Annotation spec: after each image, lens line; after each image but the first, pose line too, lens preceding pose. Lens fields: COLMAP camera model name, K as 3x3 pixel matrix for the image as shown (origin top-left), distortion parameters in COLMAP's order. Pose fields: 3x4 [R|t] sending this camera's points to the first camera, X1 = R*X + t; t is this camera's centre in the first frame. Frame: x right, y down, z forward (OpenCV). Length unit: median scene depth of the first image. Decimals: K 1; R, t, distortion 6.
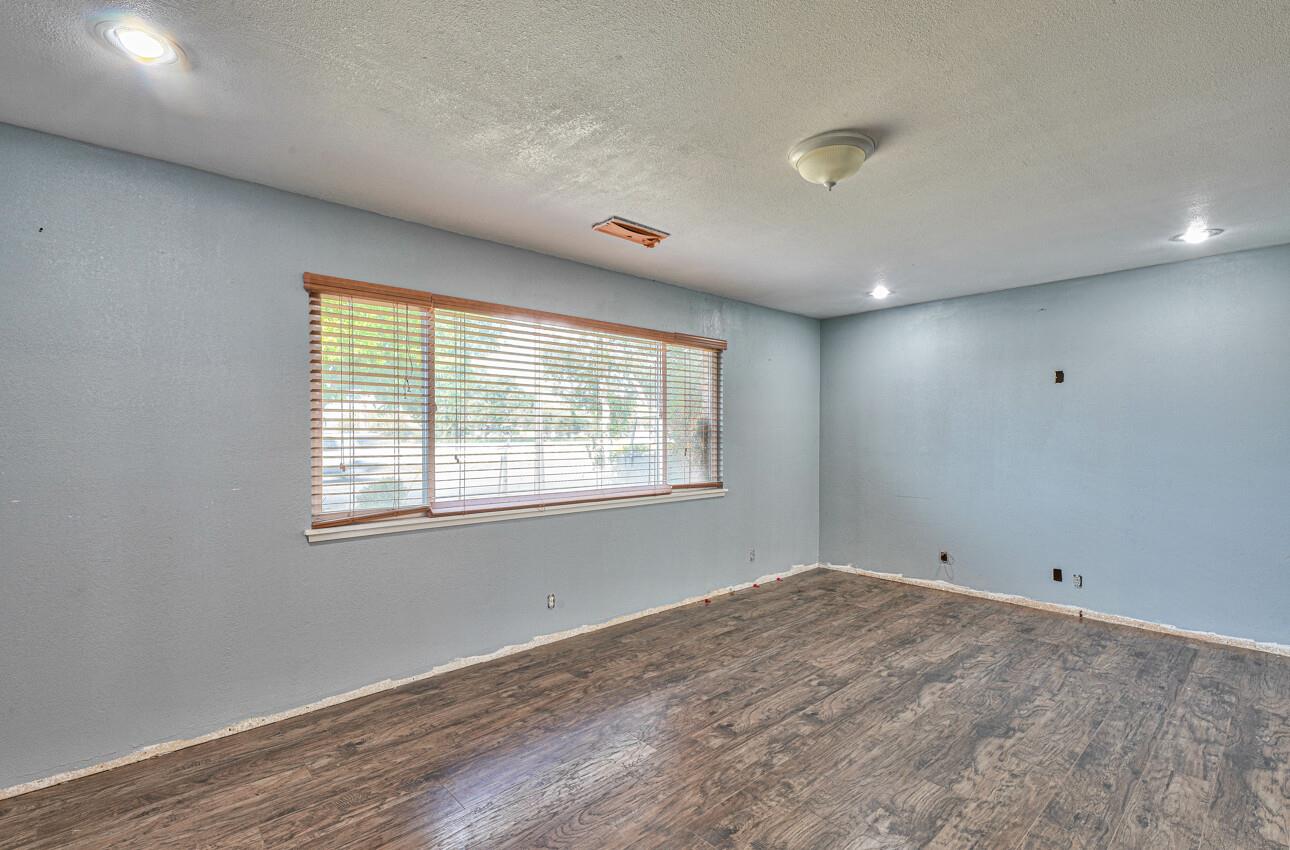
lens RADIAL K [[555.4, 0, 645.0], [0, 555.4, 425.0], [0, 0, 1]] dist [0.002222, 0.000132]
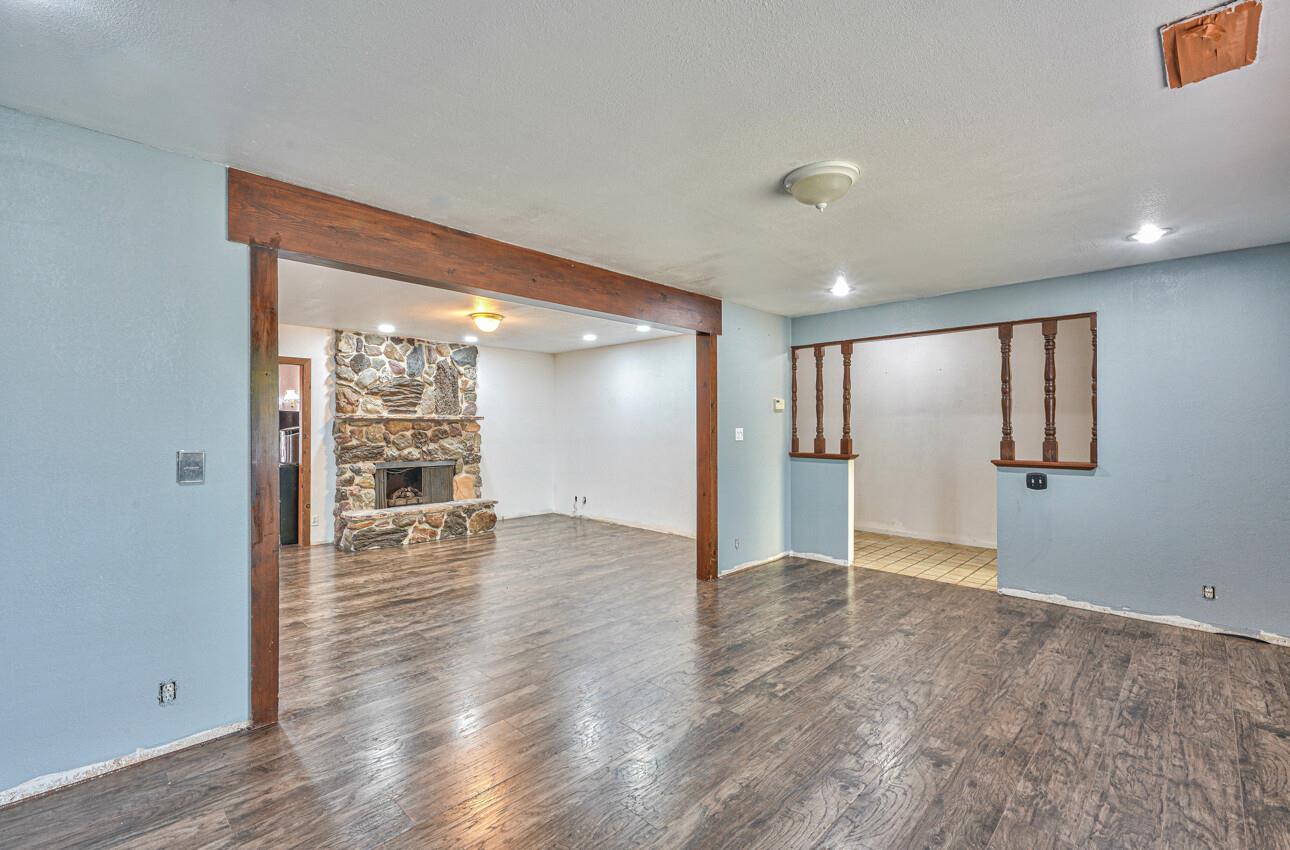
lens RADIAL K [[555.4, 0, 645.0], [0, 555.4, 425.0], [0, 0, 1]] dist [0.002222, 0.000132]
pose [[-0.997223, 0.000770, -0.074474, 0.741047], [0.001949, 0.999874, -0.015763, 0.029558], [0.074452, -0.015864, -0.997098, 2.036123]]
